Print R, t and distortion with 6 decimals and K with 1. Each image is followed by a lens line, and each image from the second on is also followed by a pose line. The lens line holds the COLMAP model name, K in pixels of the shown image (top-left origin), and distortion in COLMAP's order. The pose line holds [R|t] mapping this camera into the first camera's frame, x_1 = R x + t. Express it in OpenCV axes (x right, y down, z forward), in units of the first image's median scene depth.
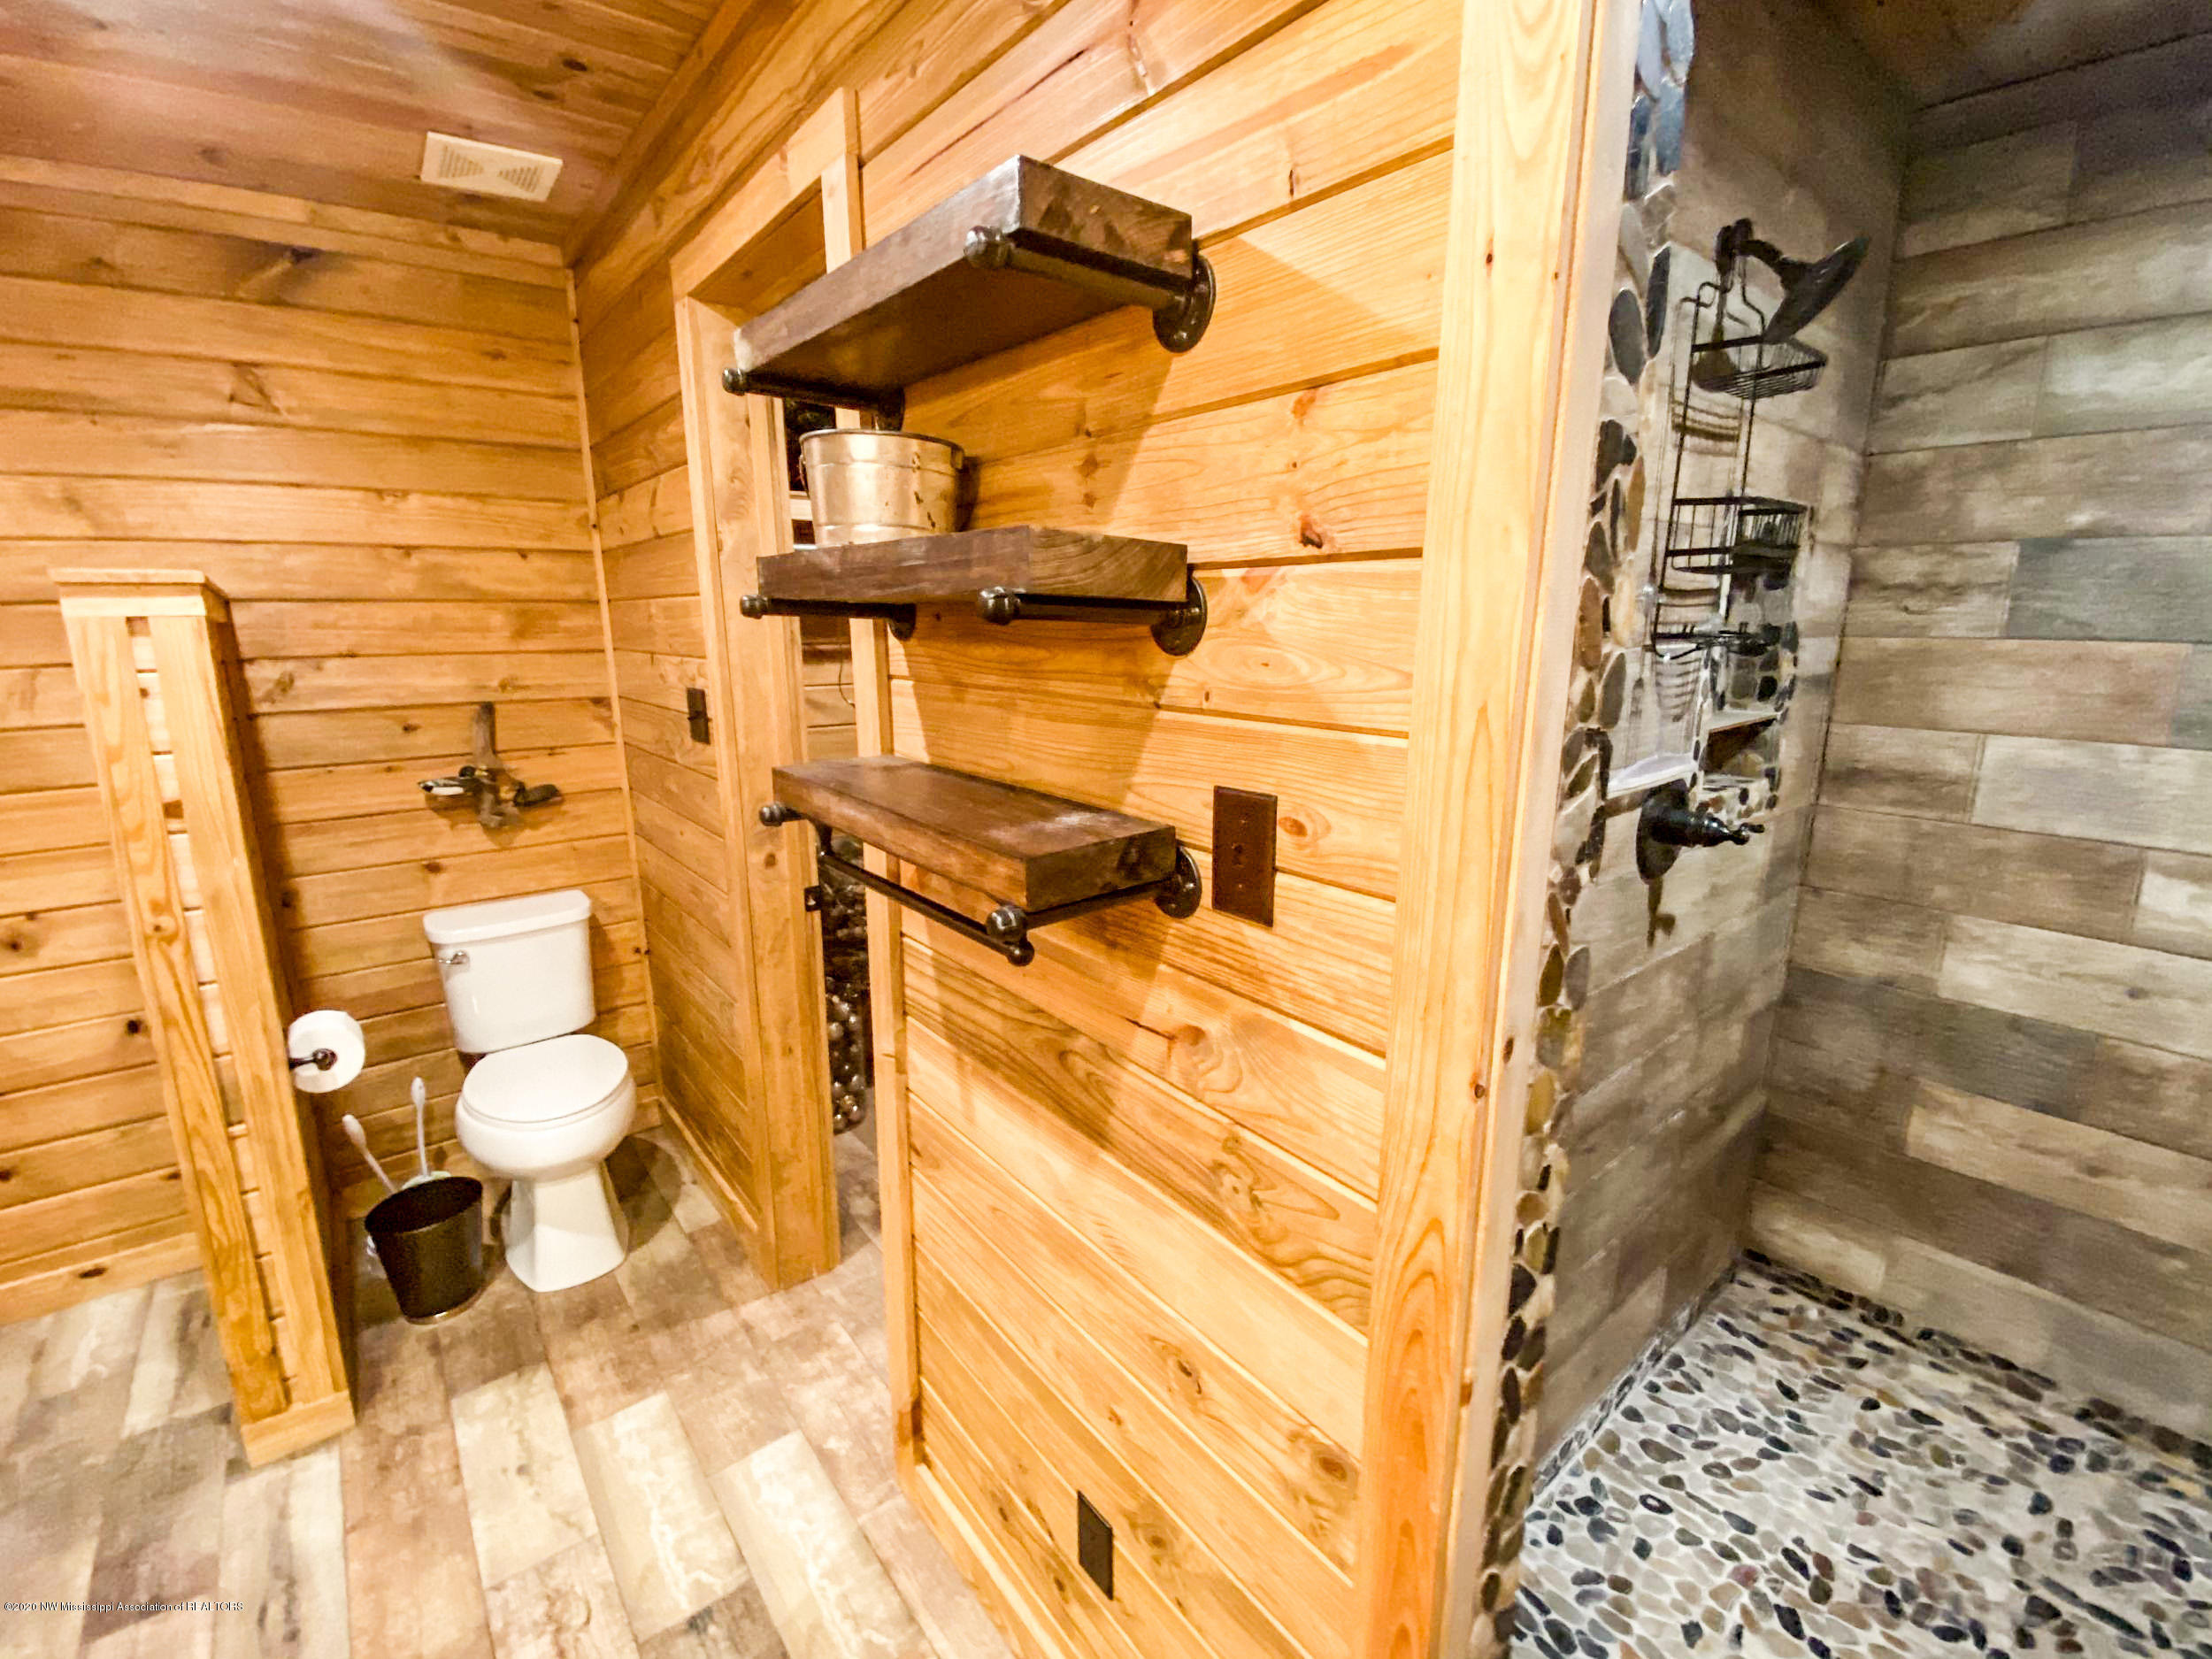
lens RADIAL K [[965.8, 0, 1106.0], [0, 965.8, 829.5], [0, 0, 1]] dist [0.019261, -0.018635]
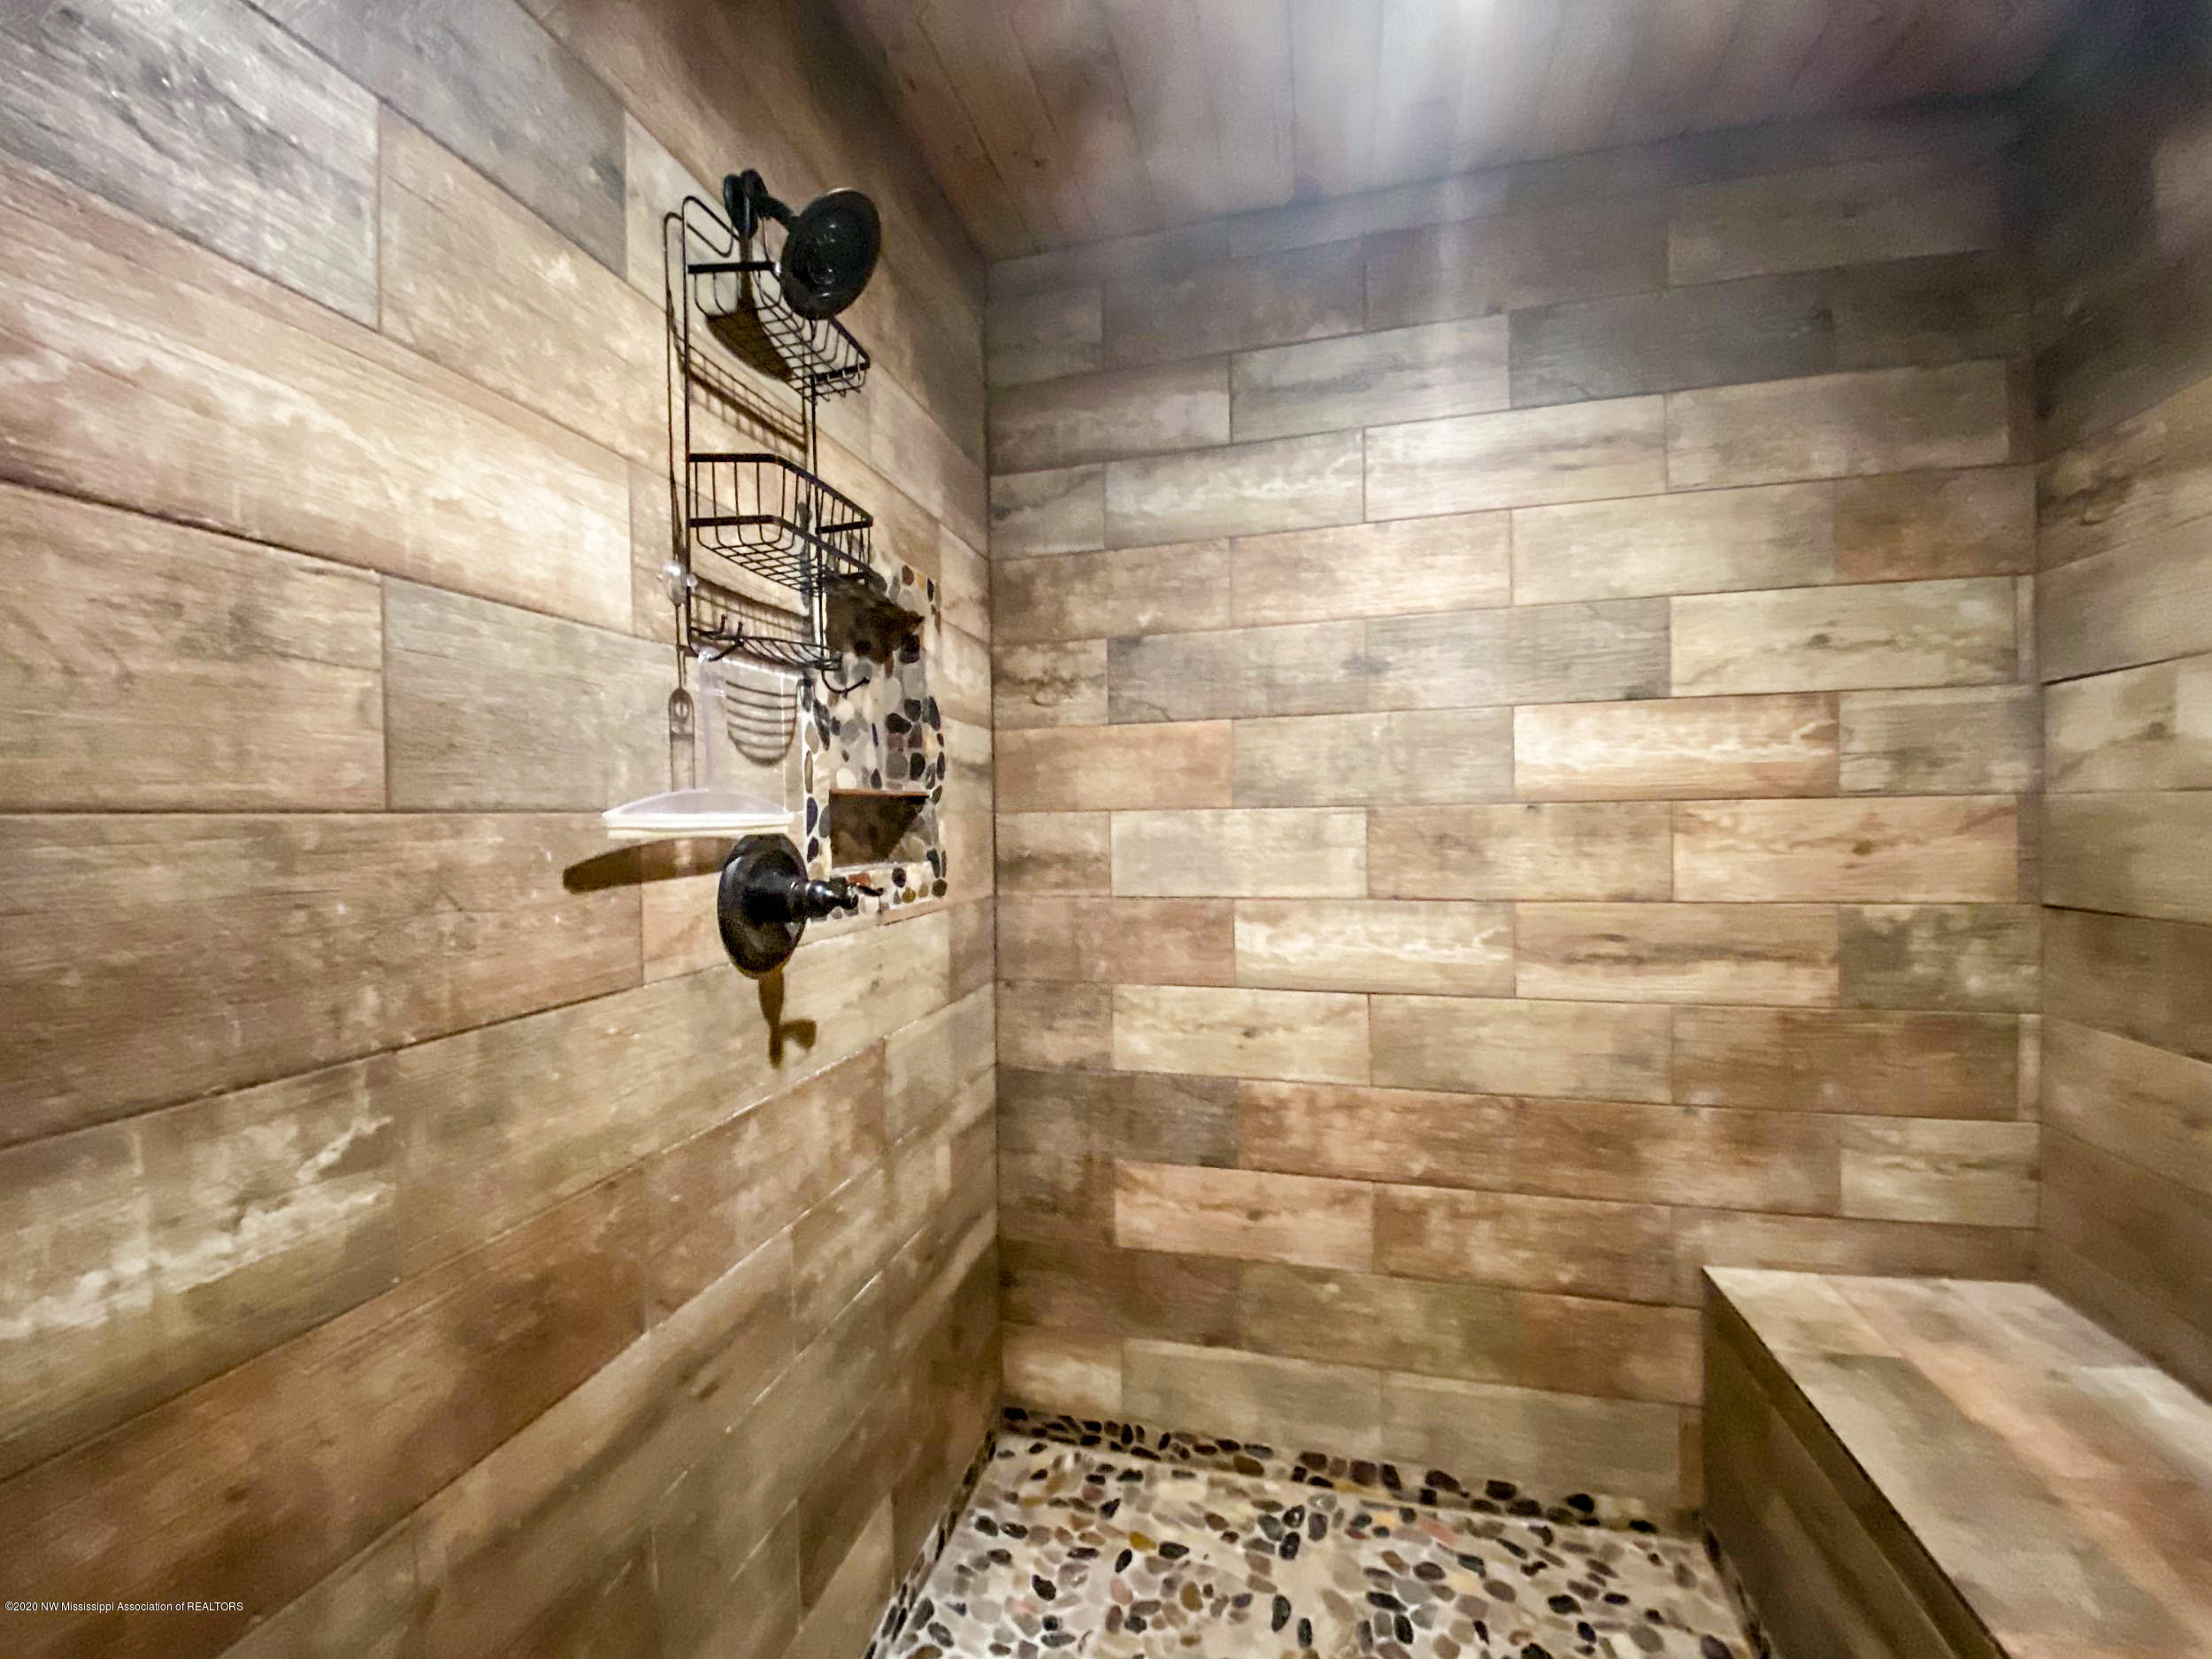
lens RADIAL K [[908.1, 0, 1103.1], [0, 908.1, 828.1], [0, 0, 1]] dist [0.024159, -0.024493]
pose [[0.797130, -0.019037, 0.603508, 0.293234], [0.145582, 0.976076, -0.161500, 0.079144], [-0.585995, 0.216596, 0.780830, 0.225036]]
